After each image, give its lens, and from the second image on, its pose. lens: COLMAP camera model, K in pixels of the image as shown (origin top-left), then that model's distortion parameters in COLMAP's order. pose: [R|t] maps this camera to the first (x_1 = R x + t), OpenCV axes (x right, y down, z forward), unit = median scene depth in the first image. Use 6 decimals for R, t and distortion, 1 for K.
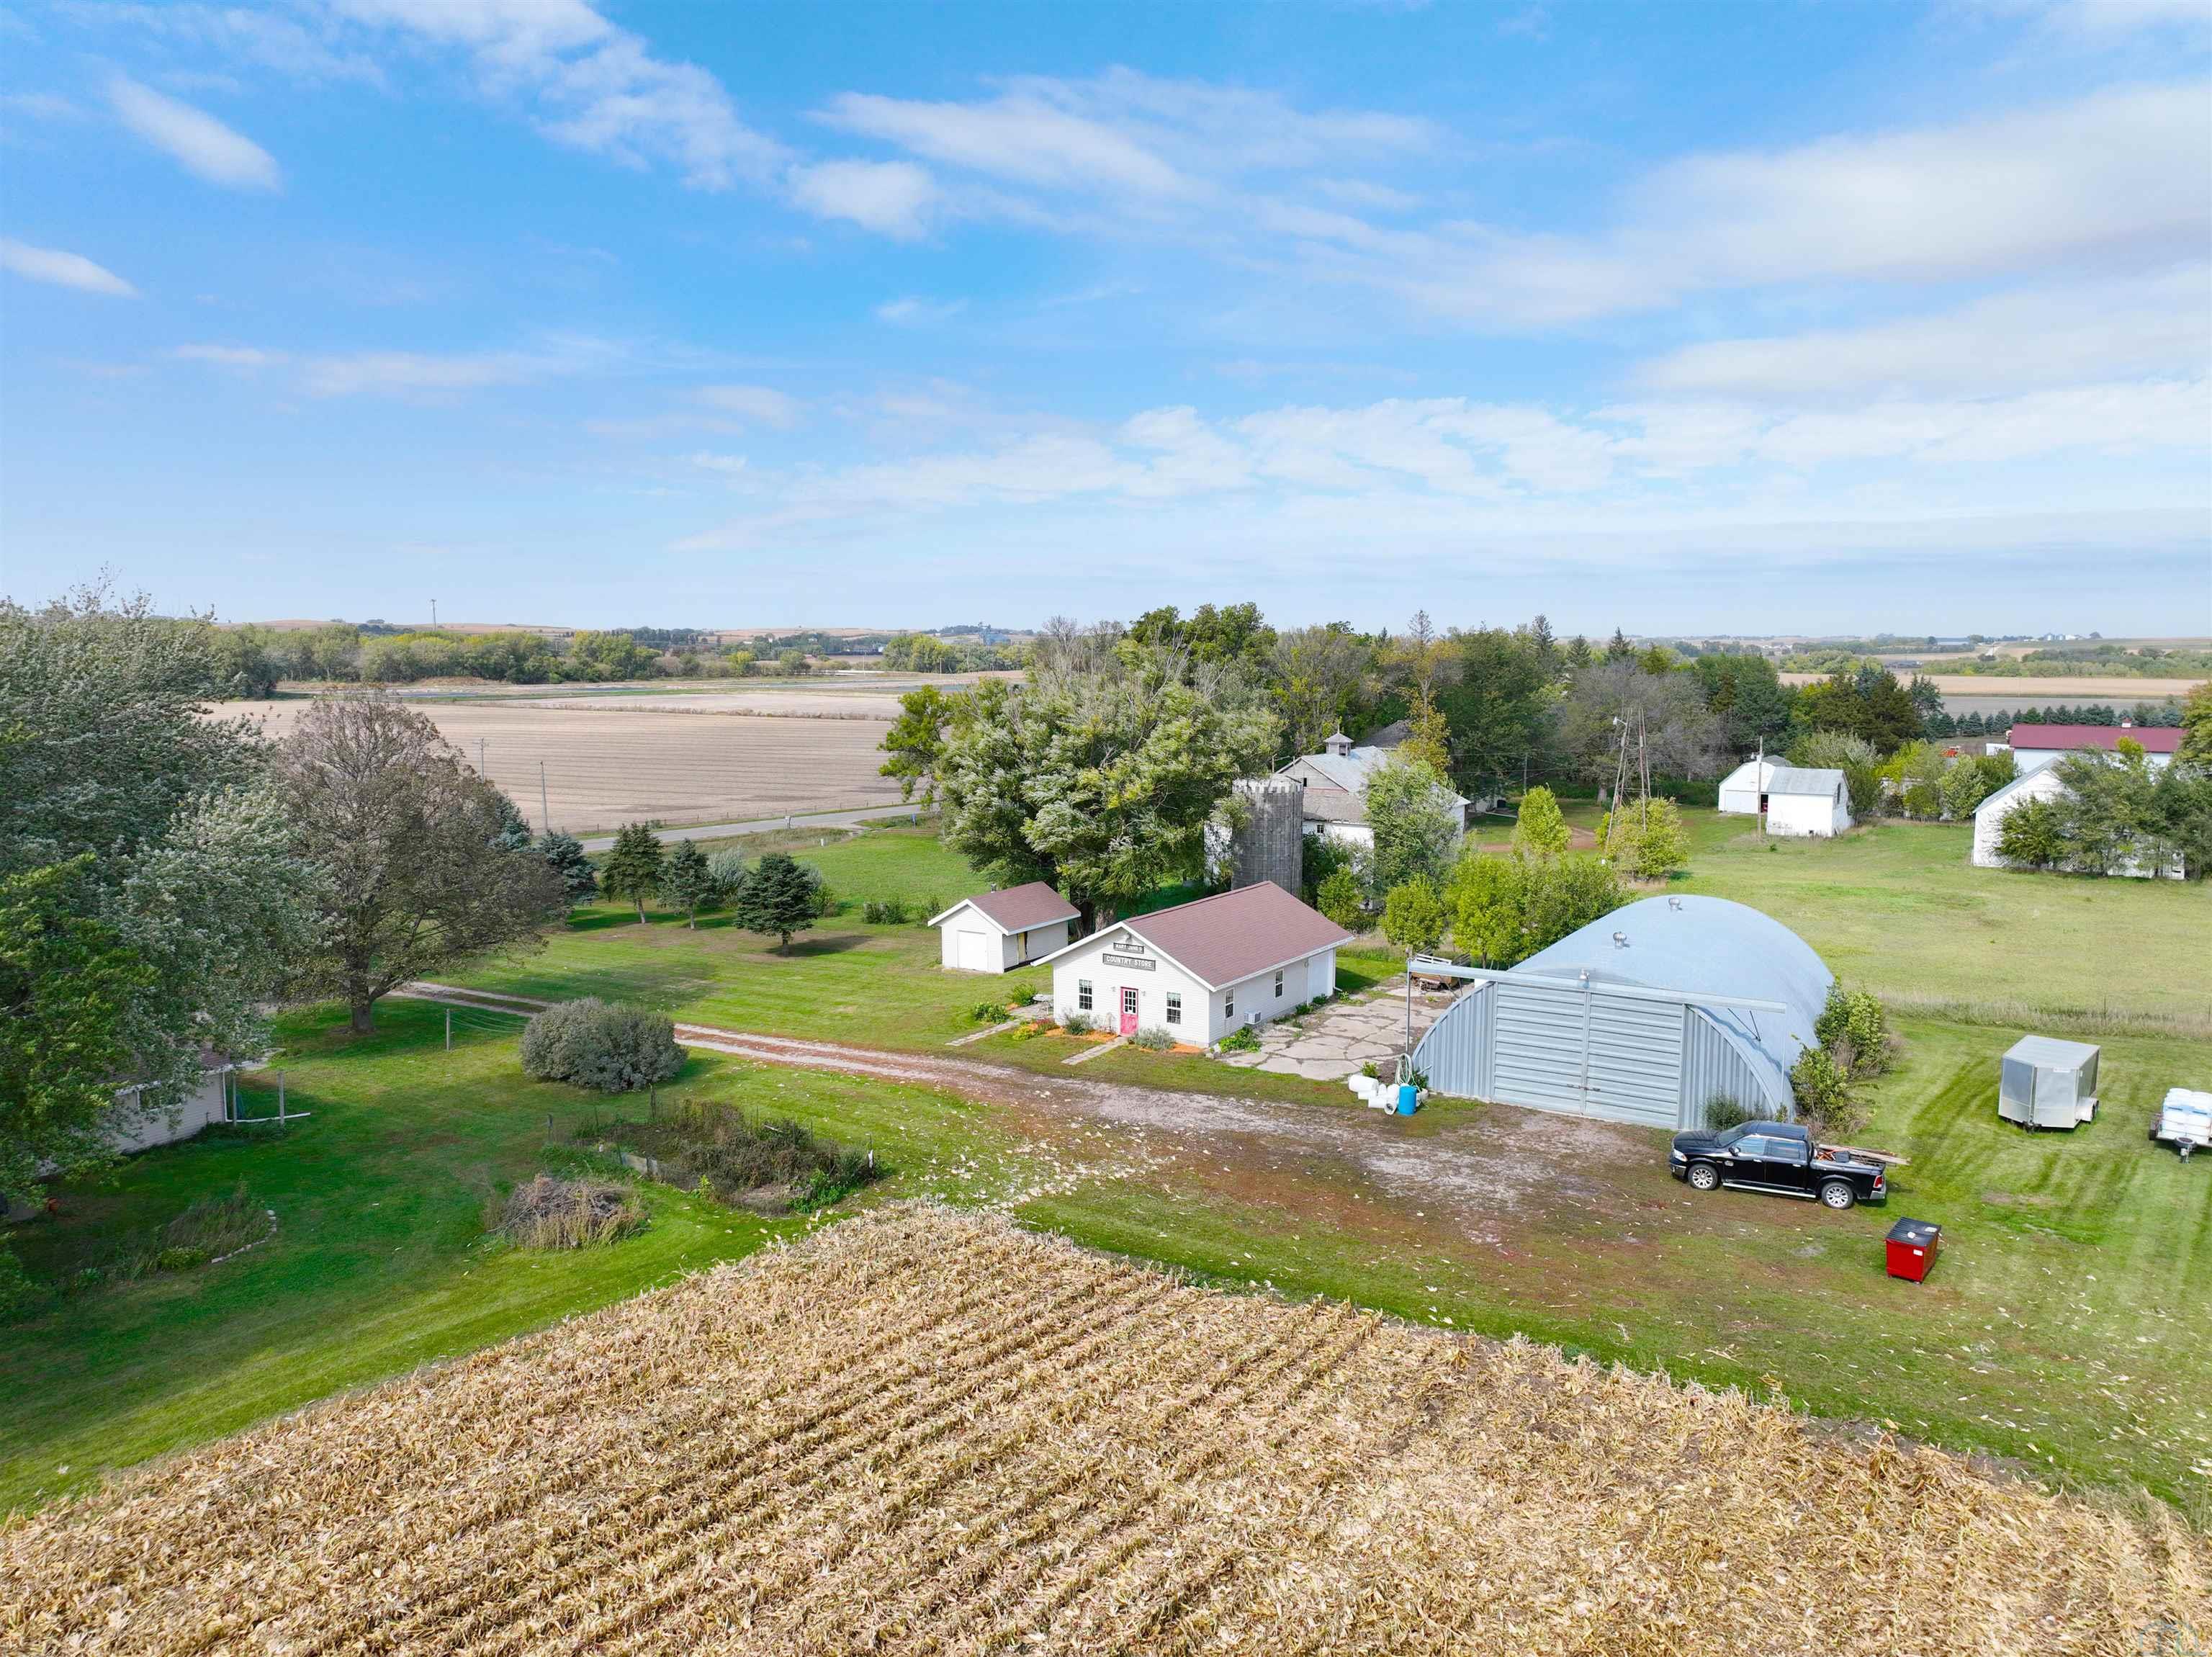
lens RADIAL K [[1550.3, 0, 1106.0], [0, 1550.3, 828.5], [0, 0, 1]] dist [0.007824, 0.002944]
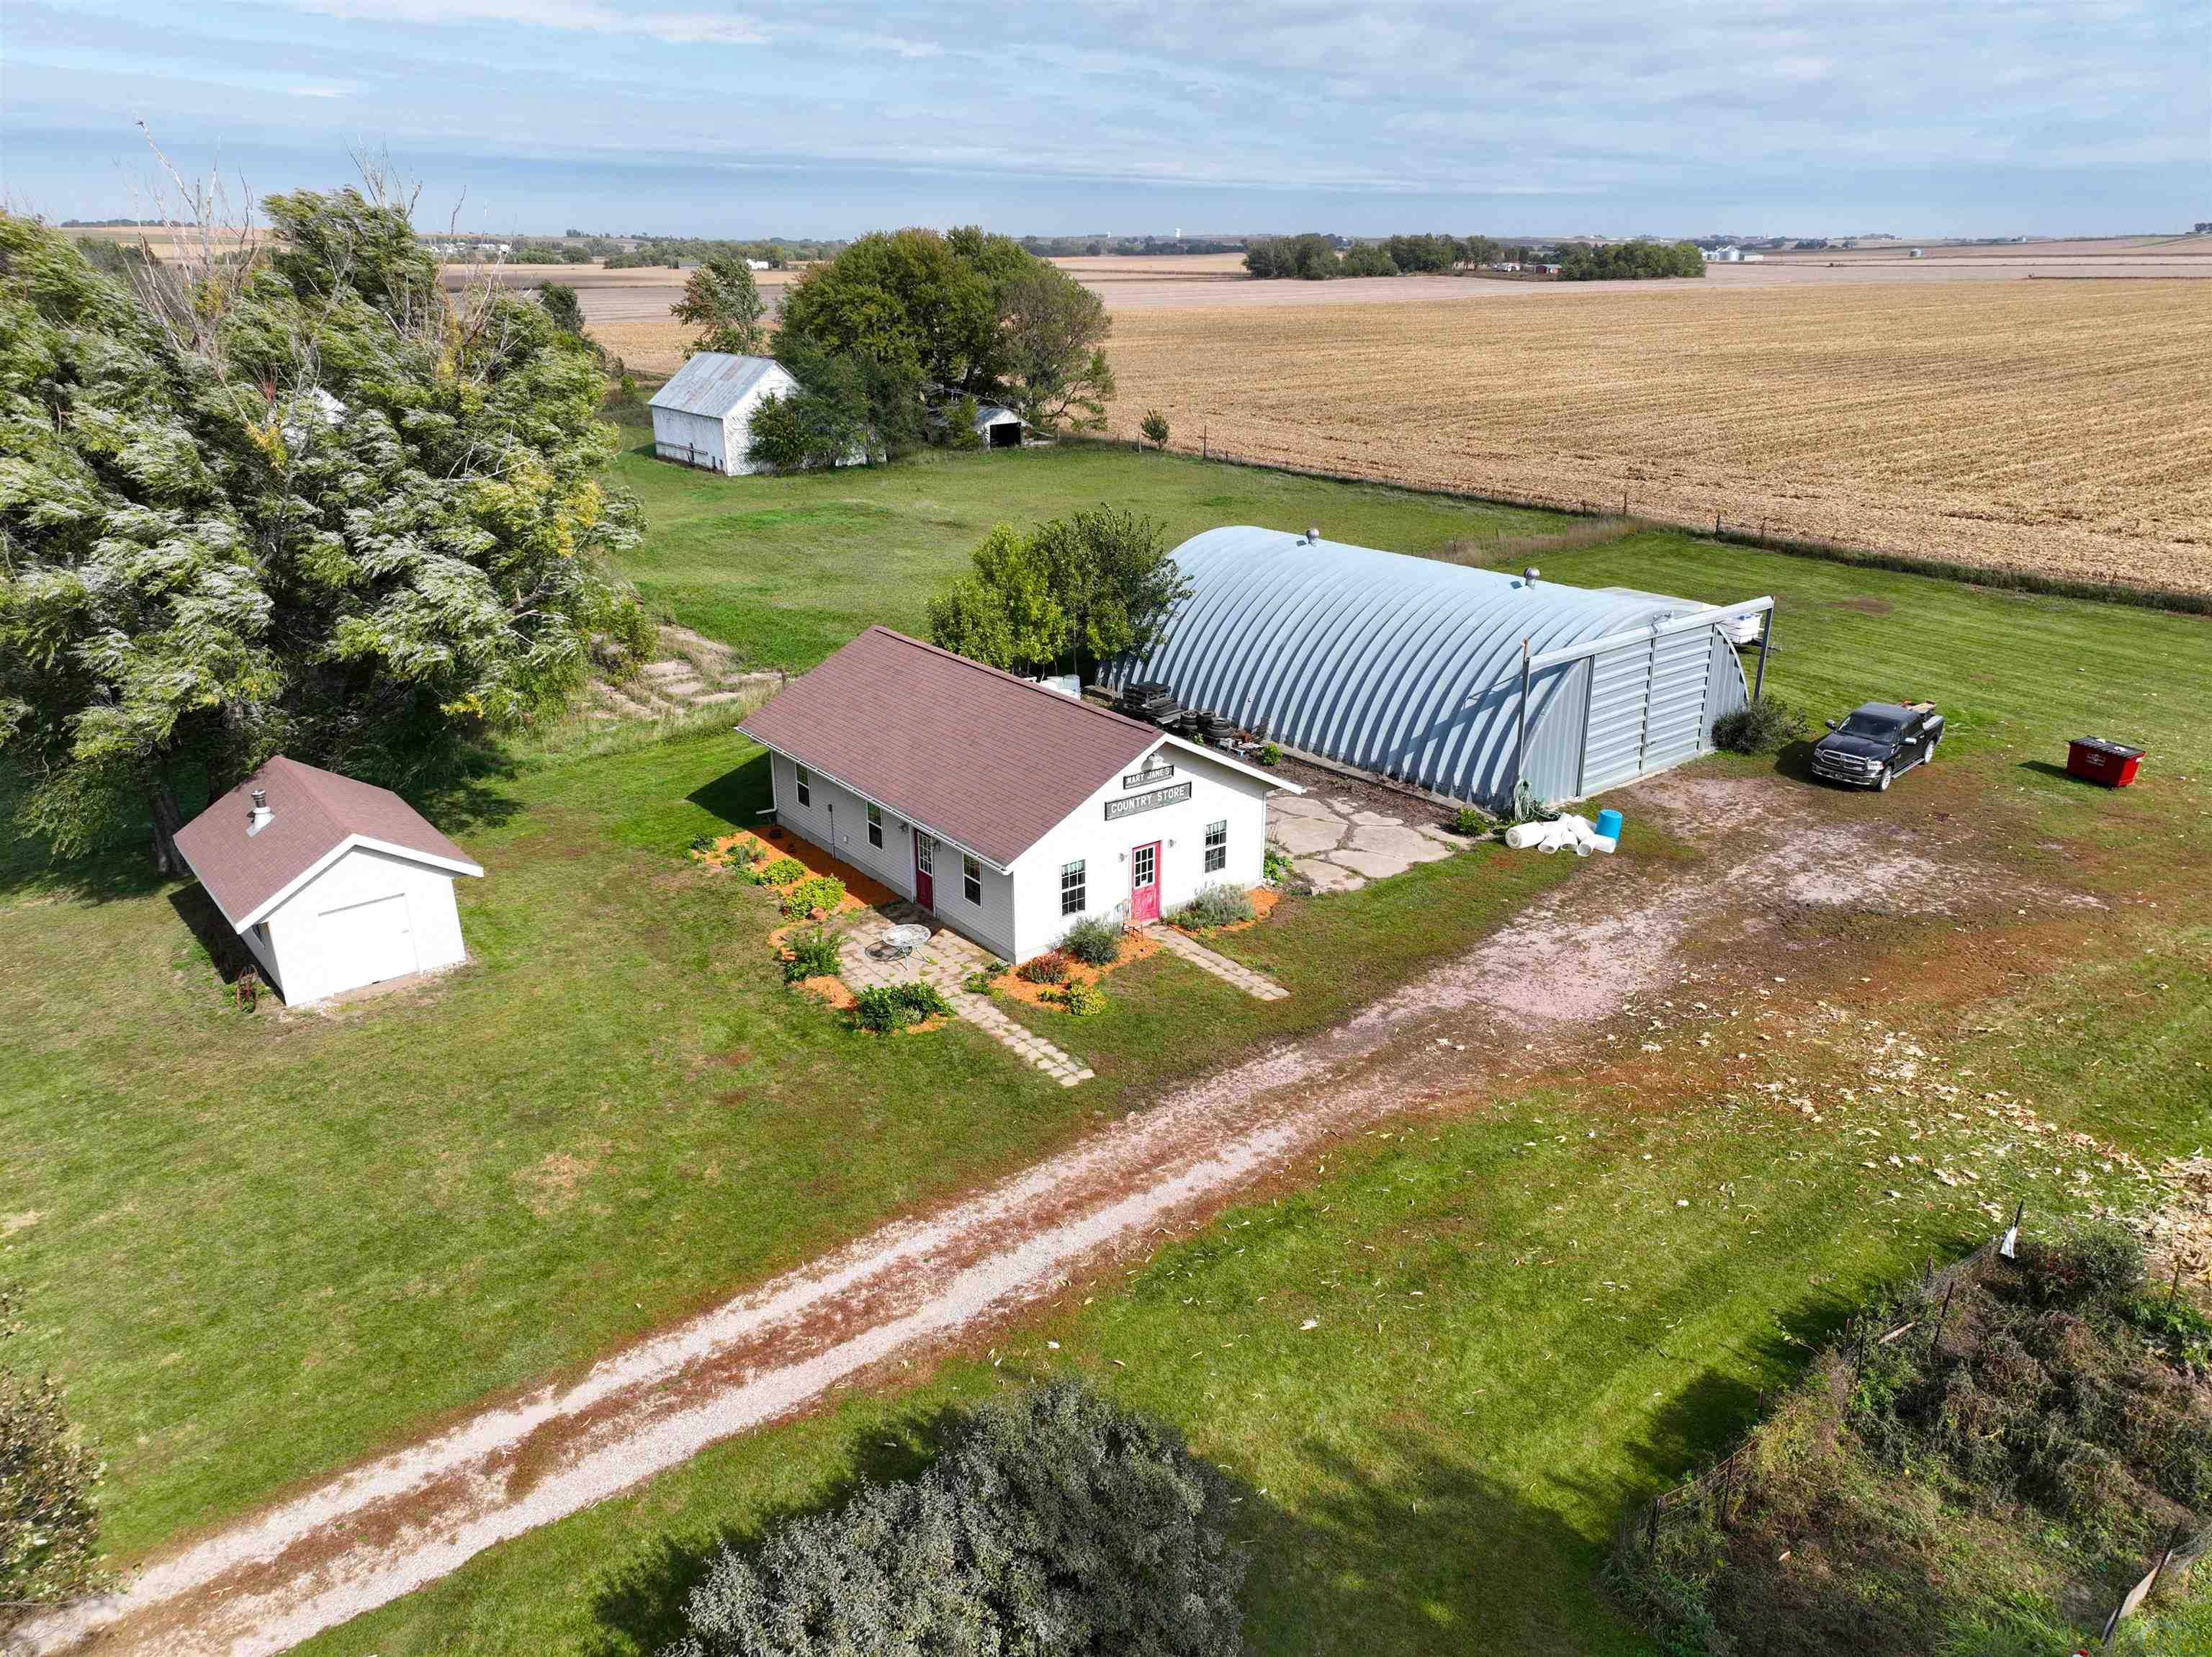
lens RADIAL K [[1550.3, 0, 1106.0], [0, 1550.3, 828.5], [0, 0, 1]] dist [0.007824, 0.002944]
pose [[0.326074, -0.332839, 0.884813, -0.596246], [0.107491, 0.942953, 0.315096, -0.100958], [-0.939213, -0.007635, 0.343249, 0.996509]]
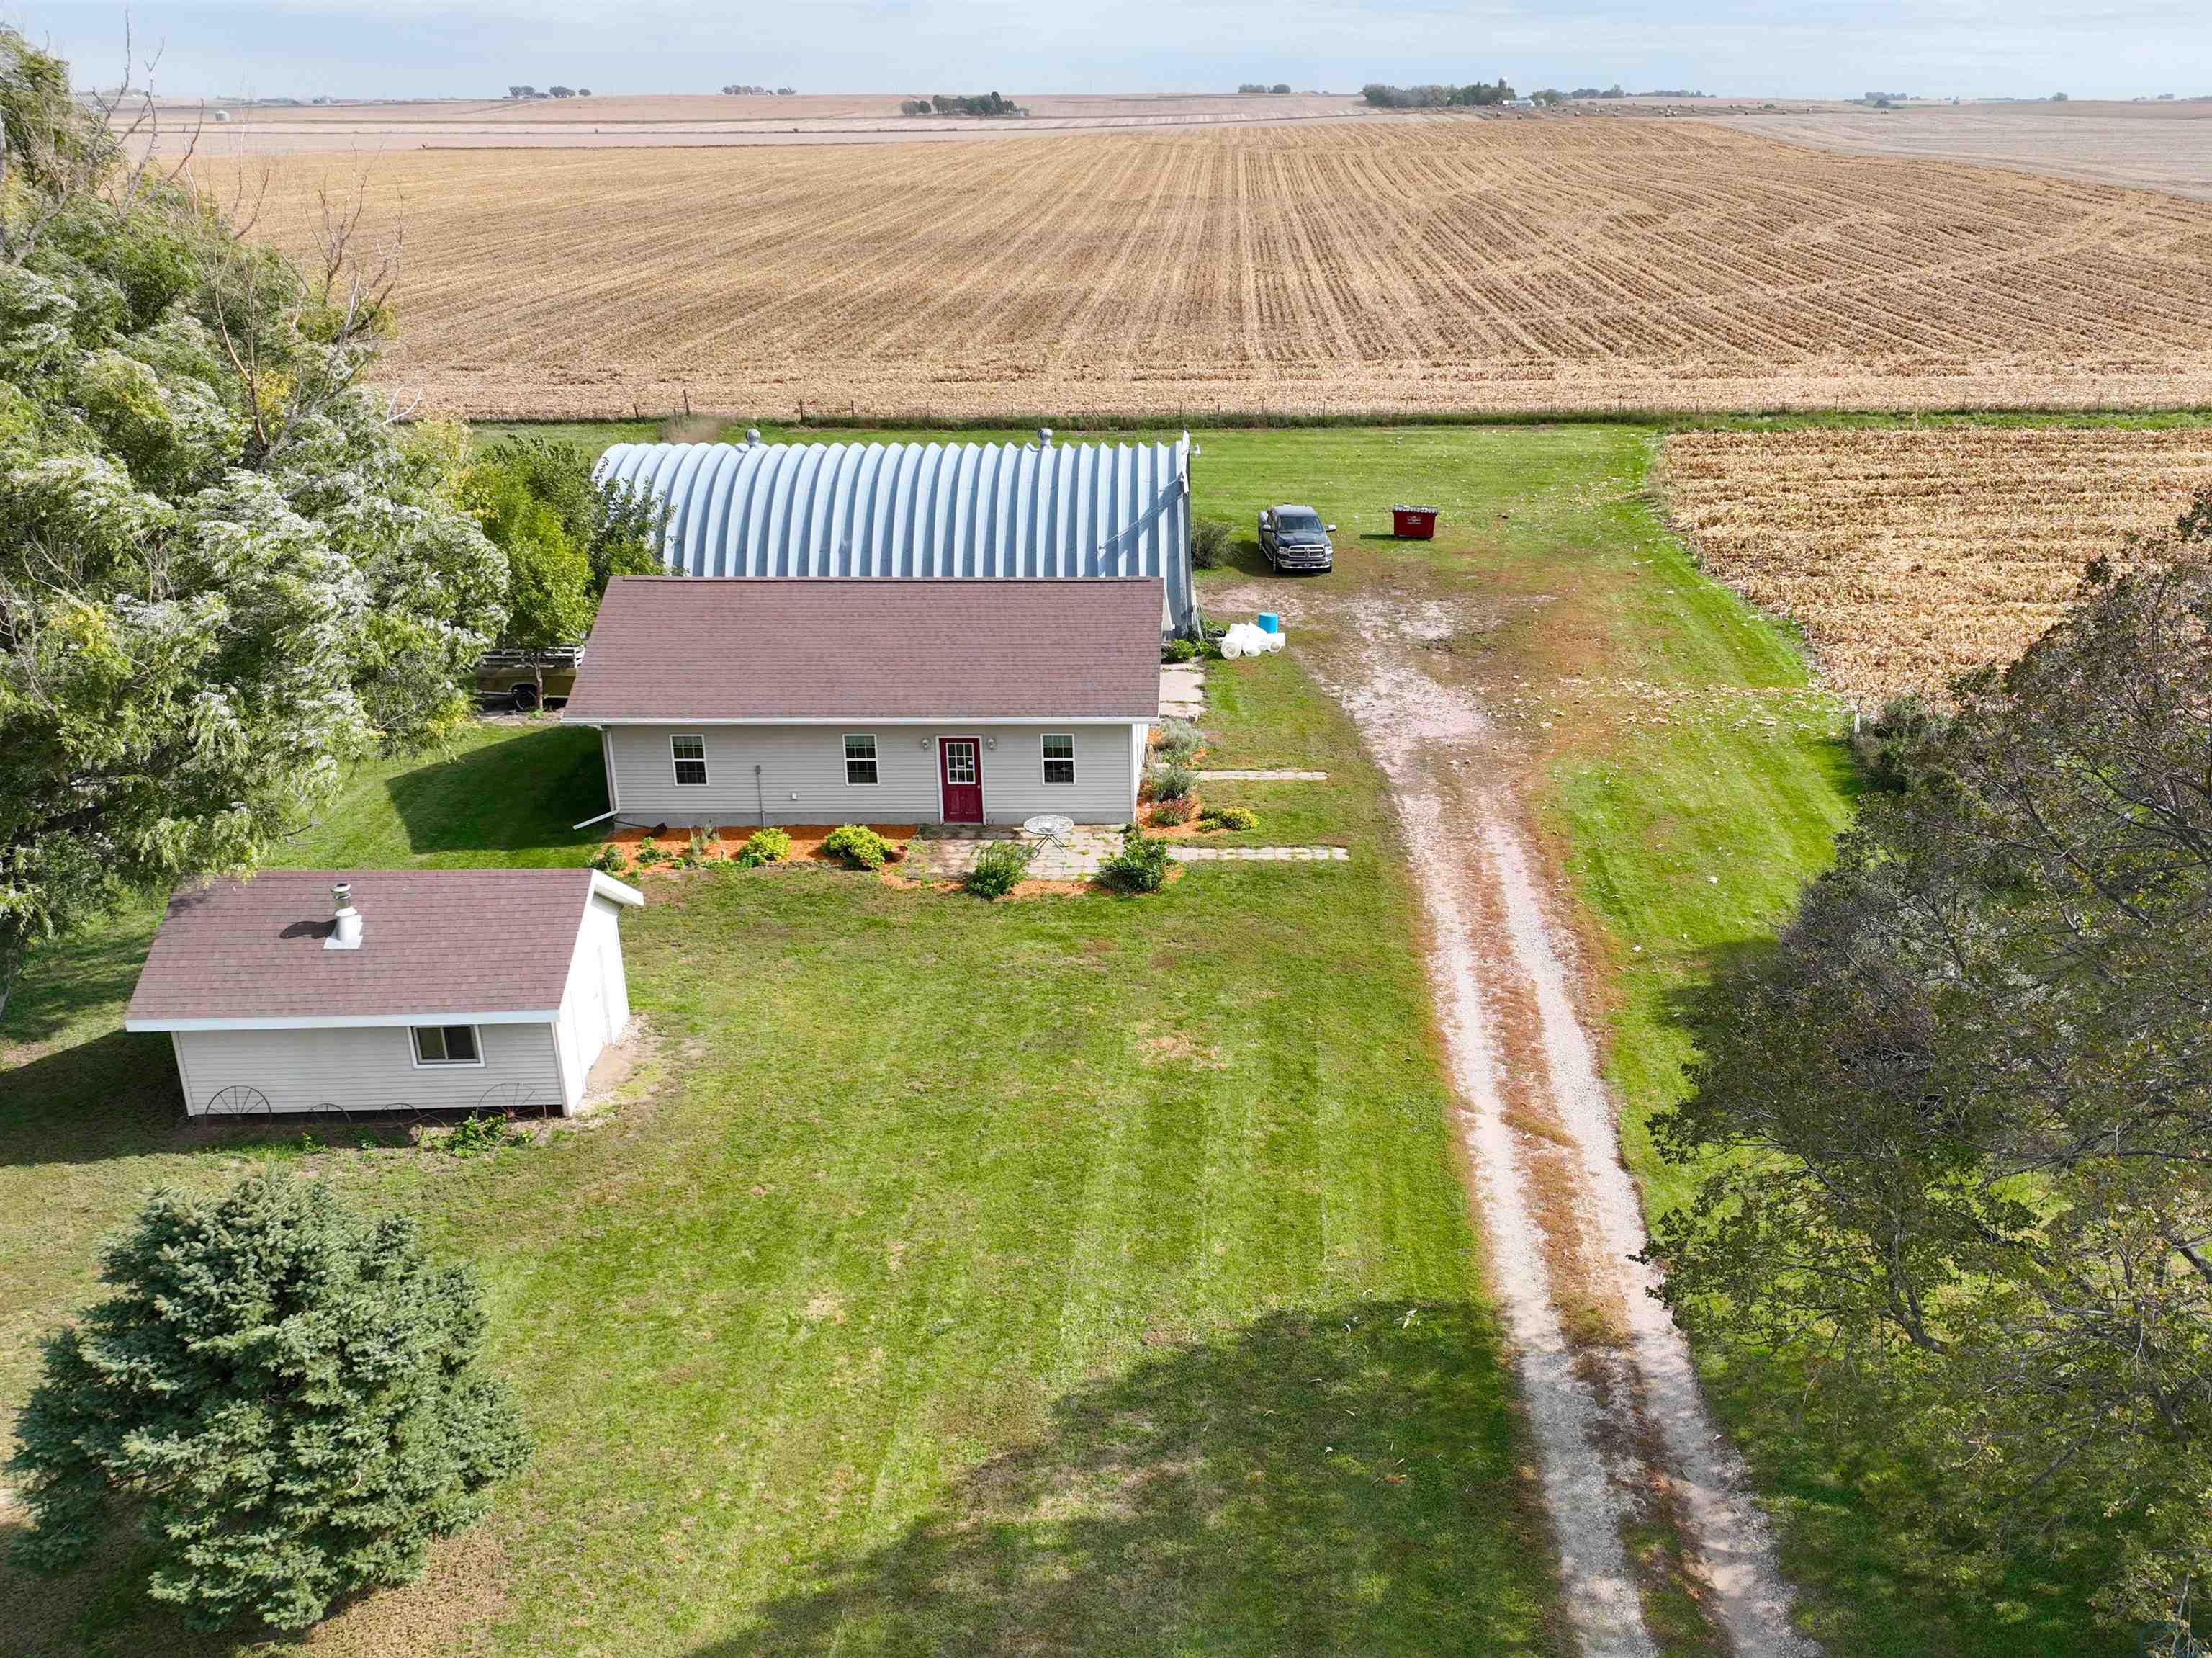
lens RADIAL K [[1976.2, 0, 1330.1], [0, 1976.2, 877.4], [0, 0, 1]] dist [0.031052, -0.068735]
pose [[-0.580549, -0.297535, 0.757916, -0.757361], [0.086253, 0.903132, 0.420611, -0.177627], [-0.809644, 0.309558, -0.498649, 1.630274]]
